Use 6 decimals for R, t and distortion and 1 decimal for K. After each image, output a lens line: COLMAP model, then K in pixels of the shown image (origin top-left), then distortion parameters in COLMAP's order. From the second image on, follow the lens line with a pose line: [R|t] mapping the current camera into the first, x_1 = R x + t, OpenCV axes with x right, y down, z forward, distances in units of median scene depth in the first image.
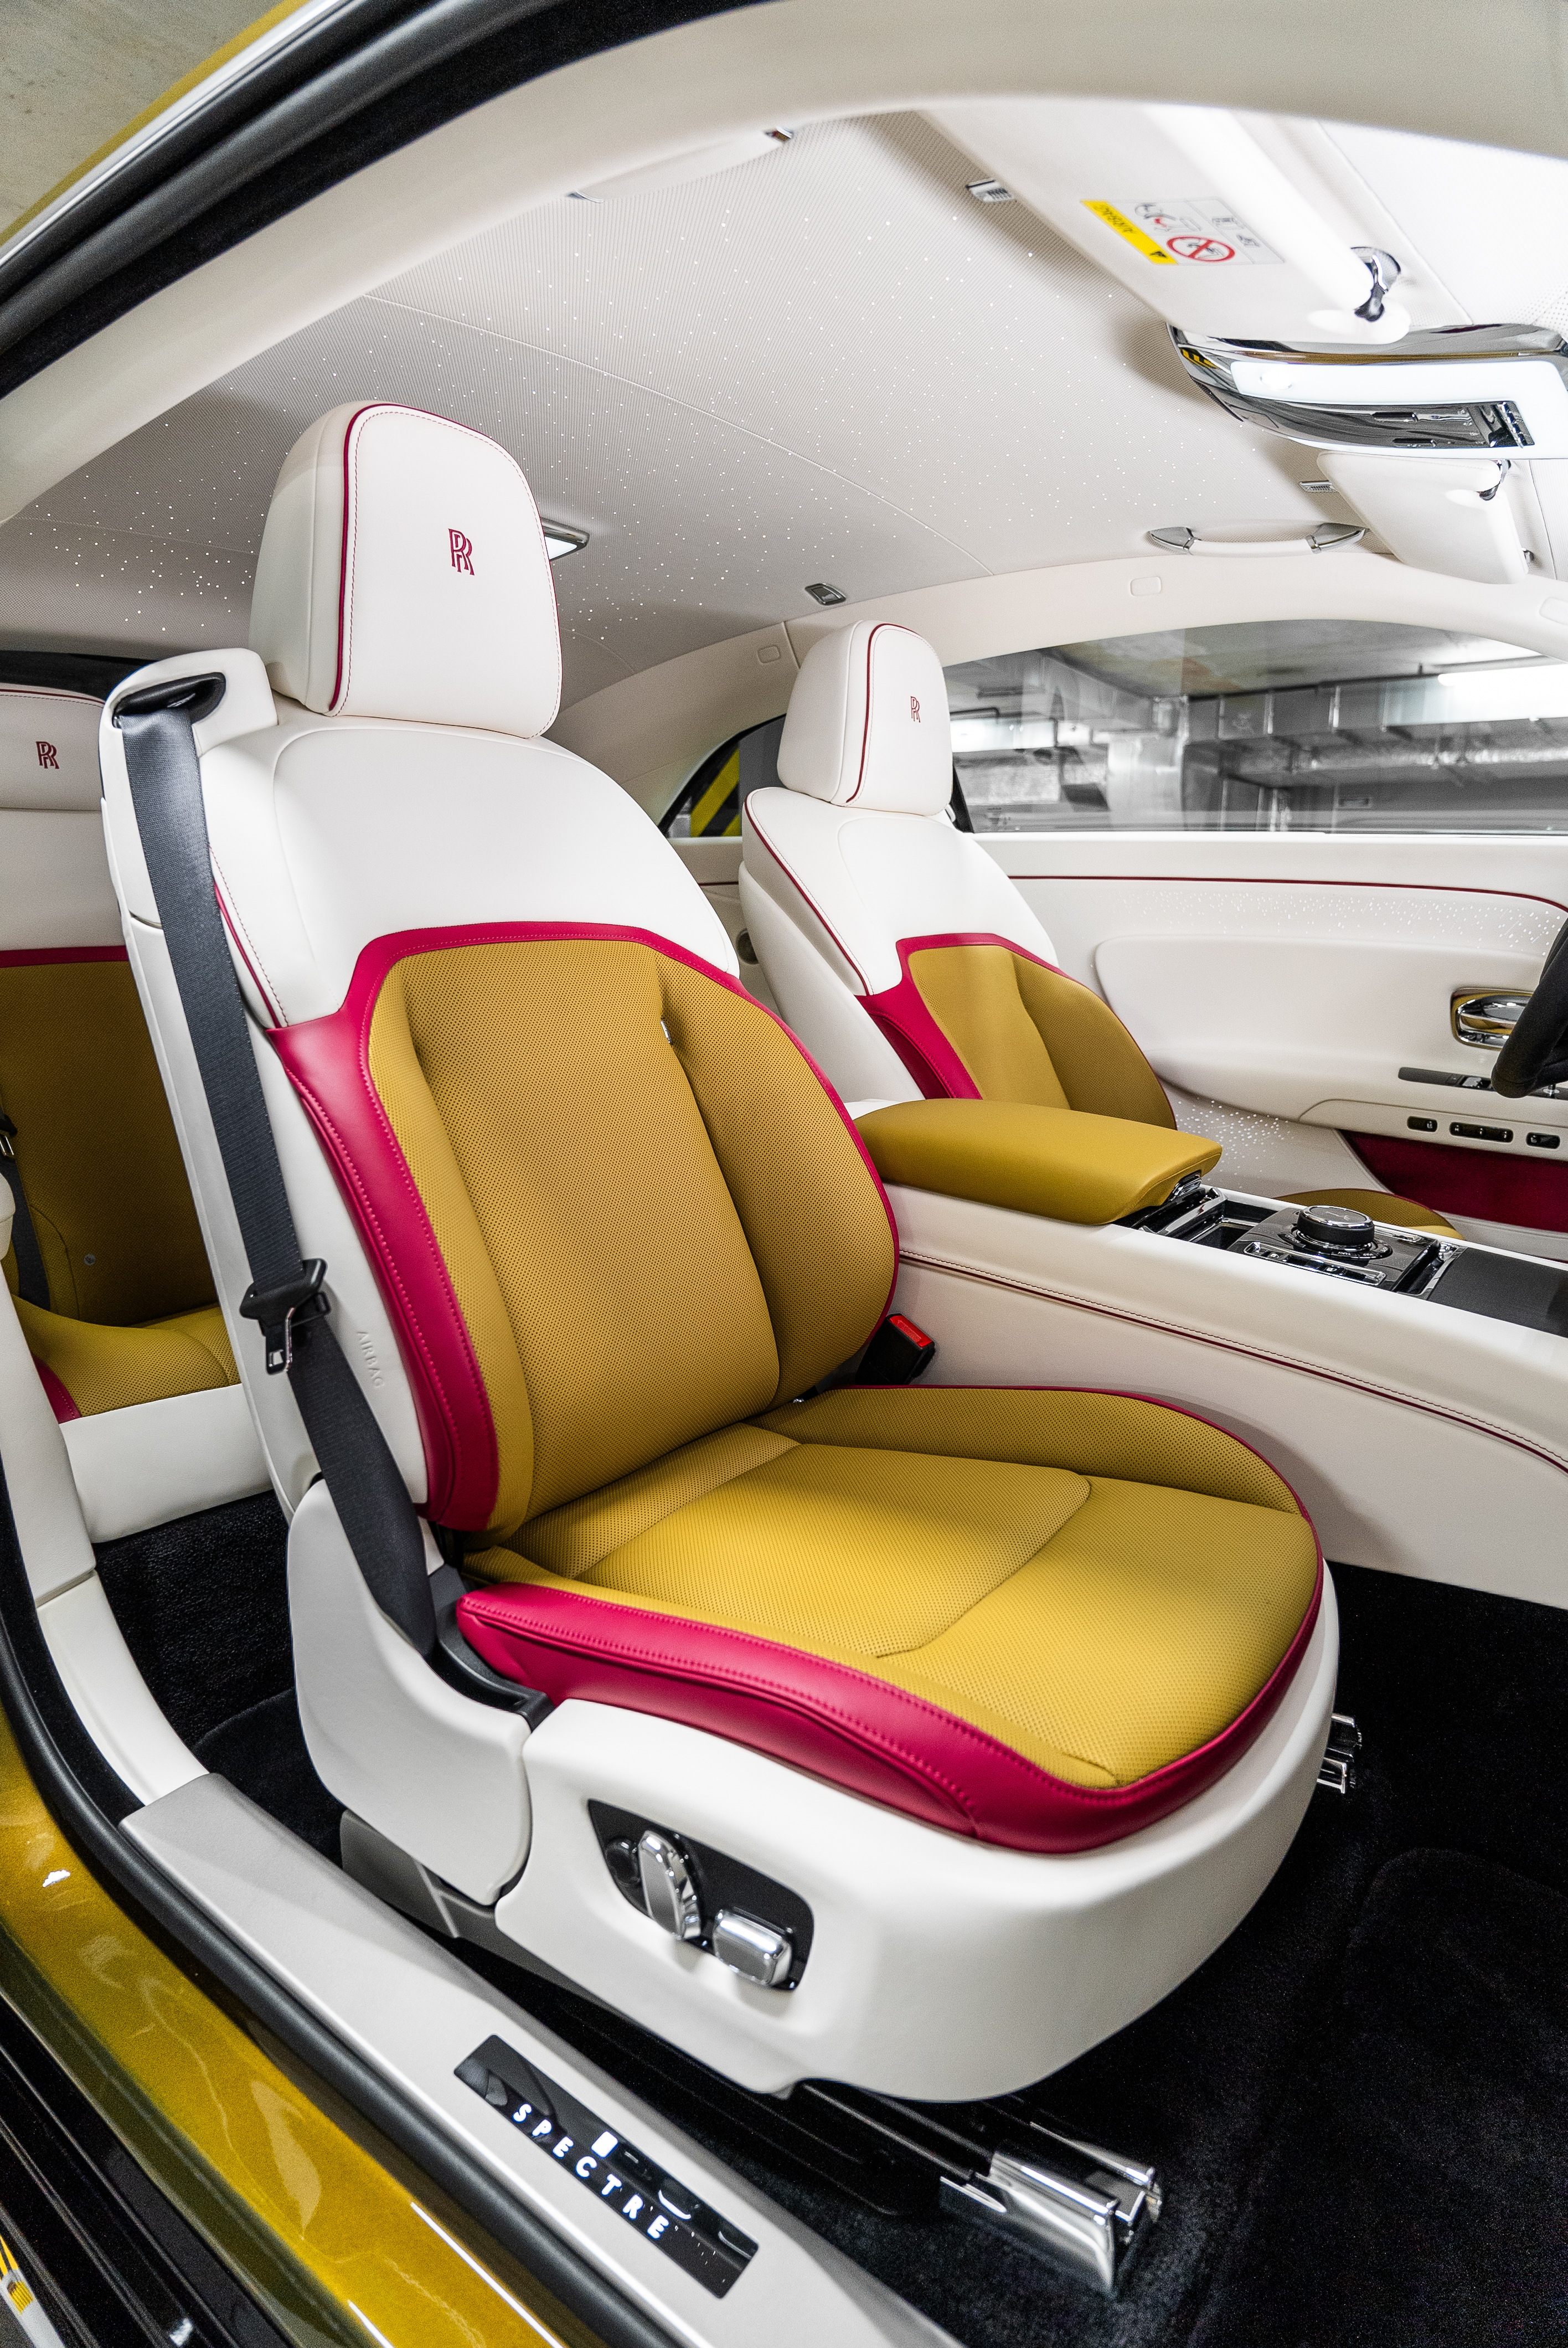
lens RADIAL K [[1268.4, 0, 784.0], [0, 1268.4, 1174.0], [0, 0, 1]] dist [-0.001219, -0.012462]
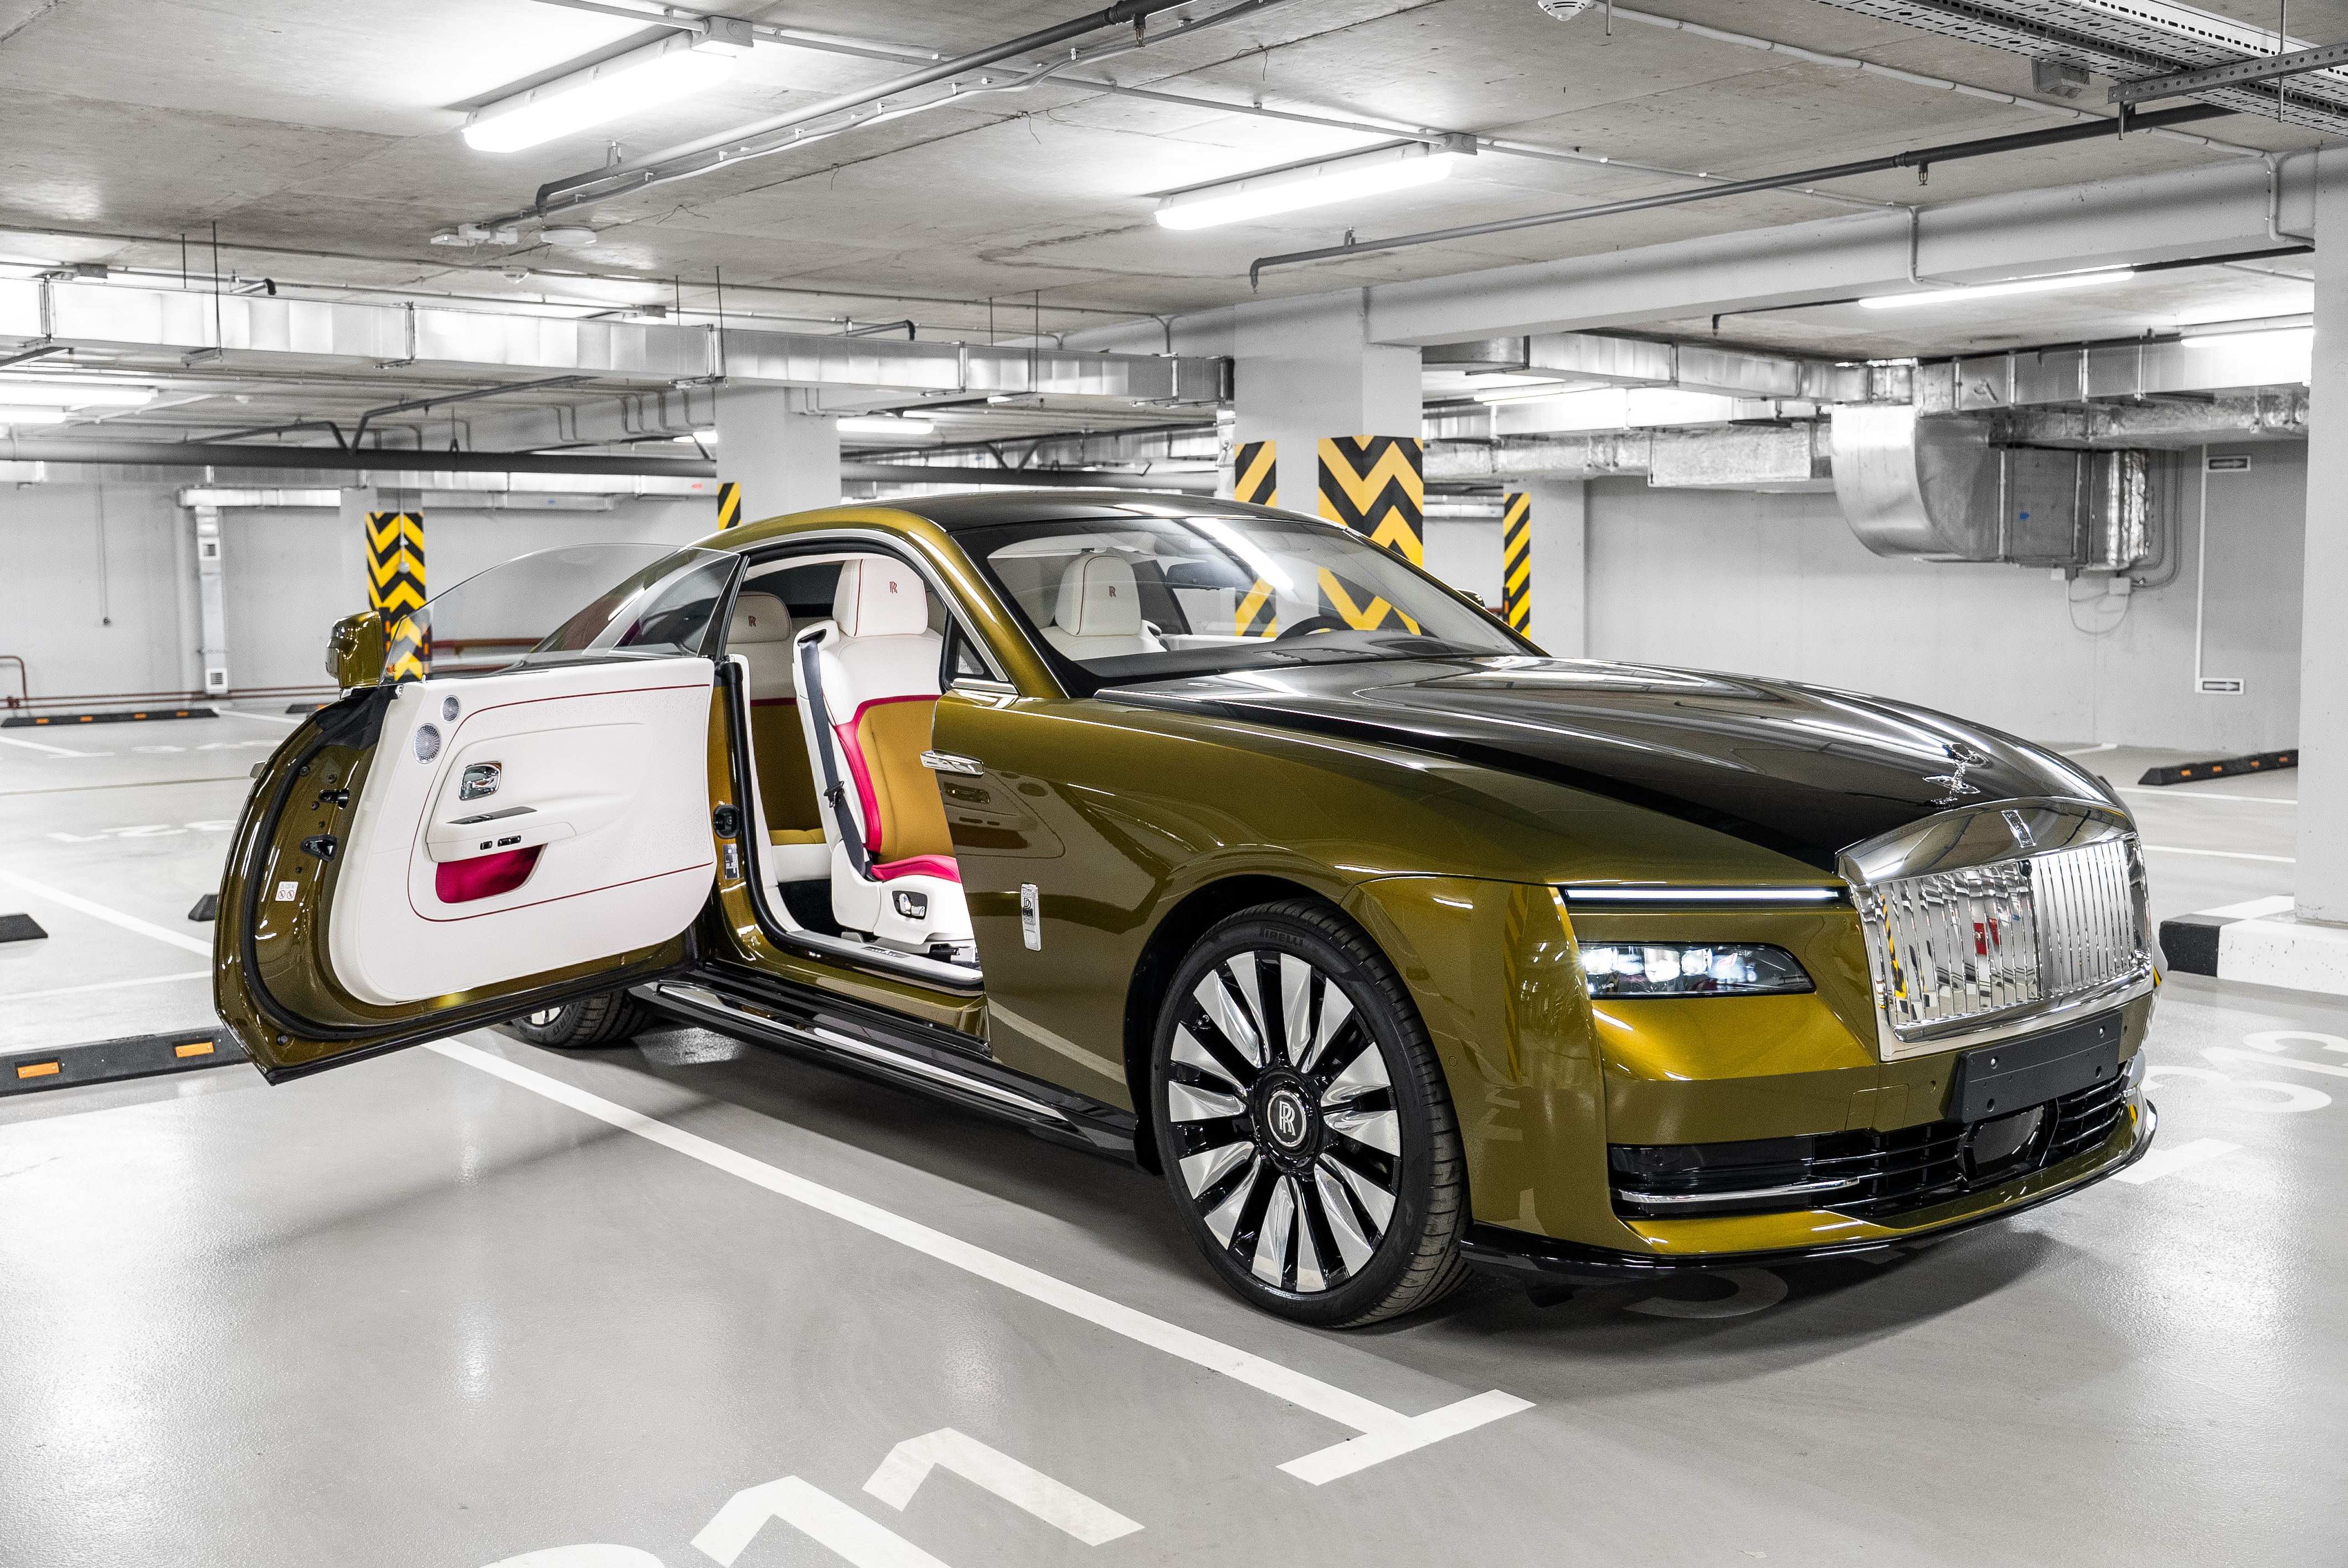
lens RADIAL K [[2243.8, 0, 1174.0], [0, 2243.8, 784.0], [0, 0, 1]] dist [0.005227, 0.000544]
pose [[0.971334, -0.003979, -0.237685, 0.203374], [-0.024540, 0.992840, -0.116907, 0.076334], [0.236448, 0.119389, 0.964281, -0.486821]]
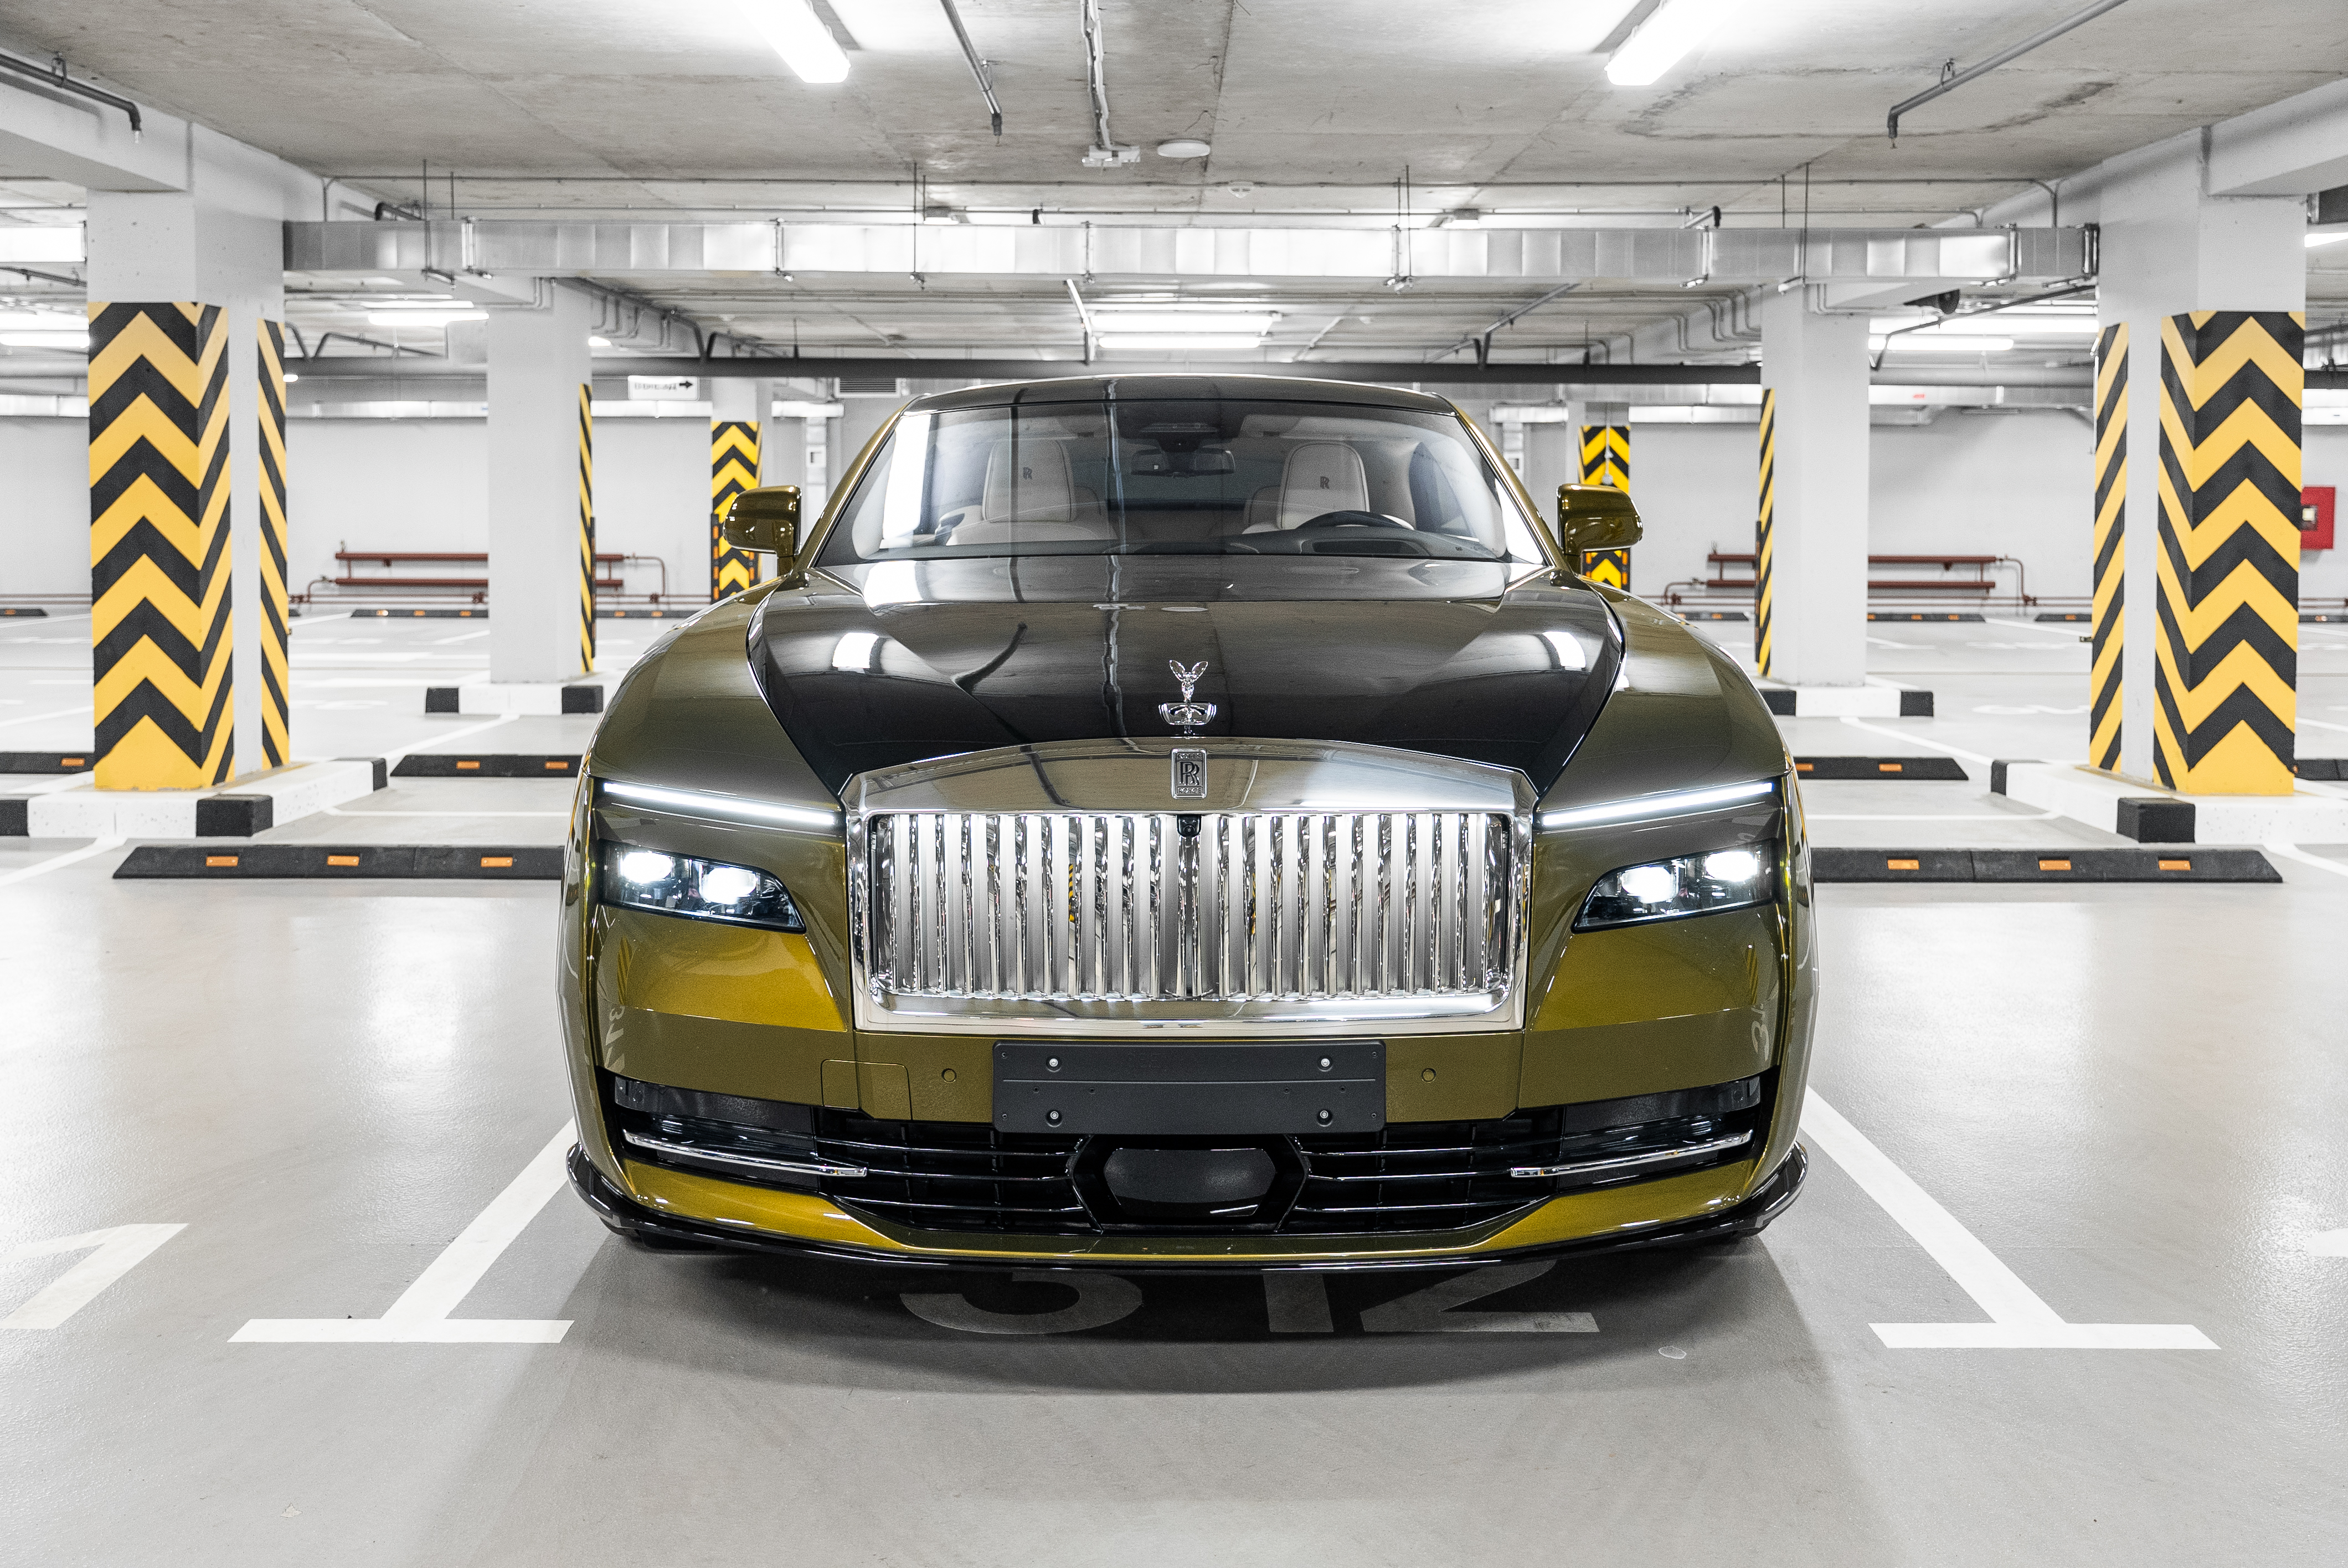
lens RADIAL K [[2299.4, 0, 1164.2], [0, 2299.4, 606.7], [0, 0, 1]] dist [0.003583, 0.002920]
pose [[0.592956, 0.024479, -0.804863, 0.525627], [-0.166873, 0.981575, -0.093085, 0.038789], [0.787754, 0.189505, 0.586116, -0.240702]]
